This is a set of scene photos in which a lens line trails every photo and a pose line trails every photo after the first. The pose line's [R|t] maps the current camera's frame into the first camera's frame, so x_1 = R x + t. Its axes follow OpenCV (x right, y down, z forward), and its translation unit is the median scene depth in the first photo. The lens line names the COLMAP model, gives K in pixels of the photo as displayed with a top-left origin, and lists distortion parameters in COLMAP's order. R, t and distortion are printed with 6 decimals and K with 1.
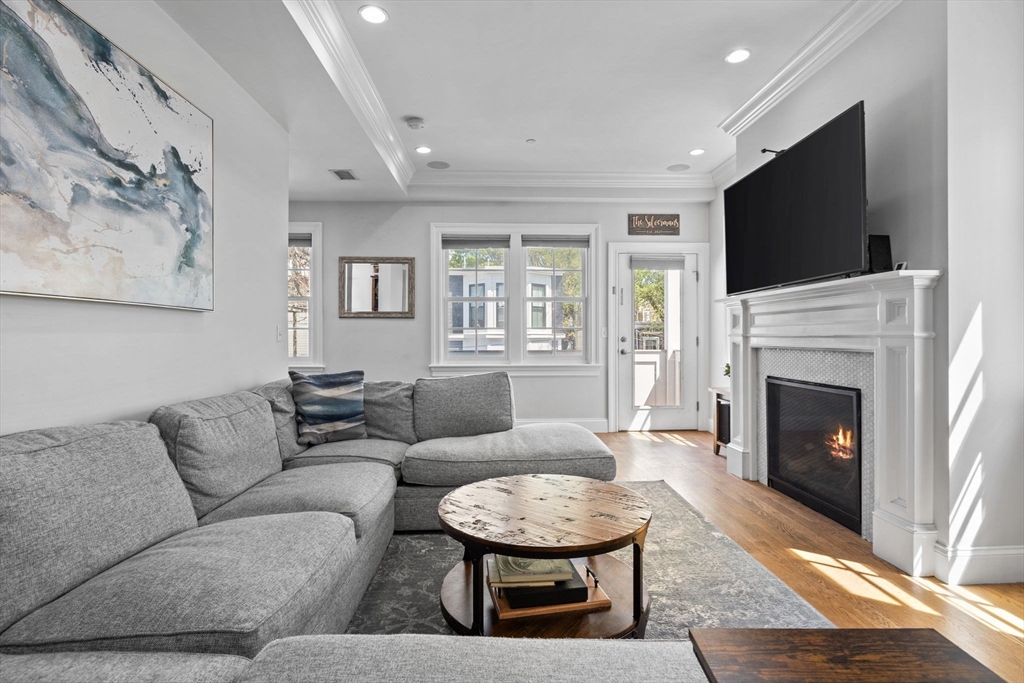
lens RADIAL K [[482.1, 0, 513.9], [0, 482.1, 337.6], [0, 0, 1]] dist [-0.013549, 0.004395]
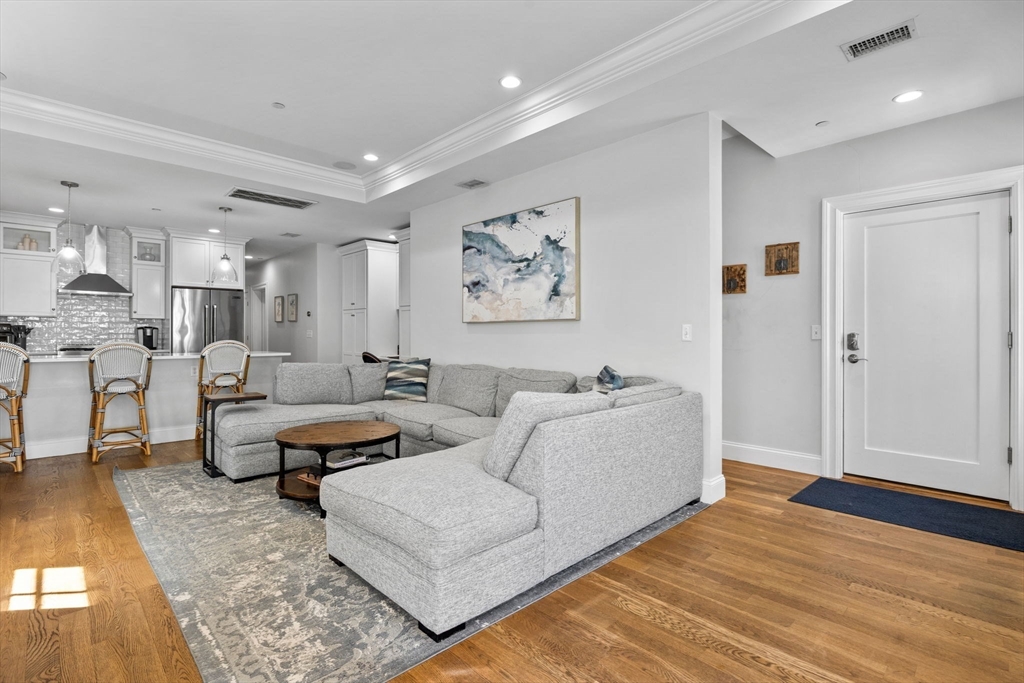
lens RADIAL K [[482.1, 0, 520.8], [0, 482.1, 333.8], [0, 0, 1]] dist [-0.013549, 0.004395]
pose [[-0.732769, 0.002971, -0.680471, 0.487324], [0.001162, 0.999994, 0.003115, -0.011374], [0.680476, 0.001492, -0.732769, 1.721729]]
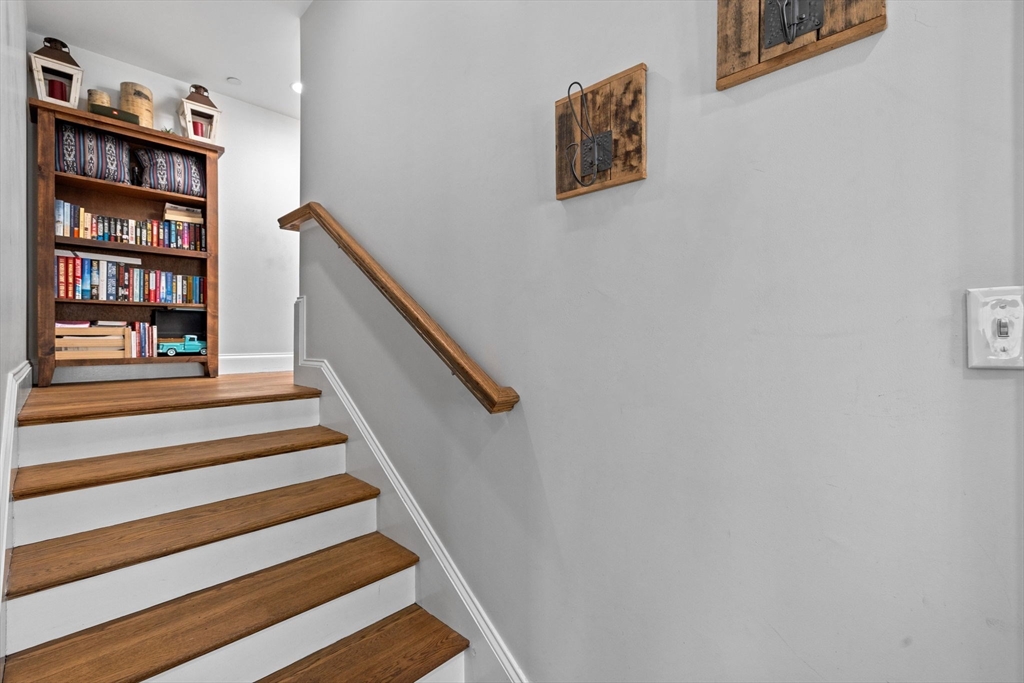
lens RADIAL K [[452.0, 0, 509.7], [0, 452.0, 338.1], [0, 0, 1]] dist [-0.003344, -0.000929]
pose [[-0.729750, 0.004489, -0.683699, -0.673324], [0.003843, 0.999990, 0.002464, -0.007821], [0.683703, -0.000830, -0.729760, 1.307452]]
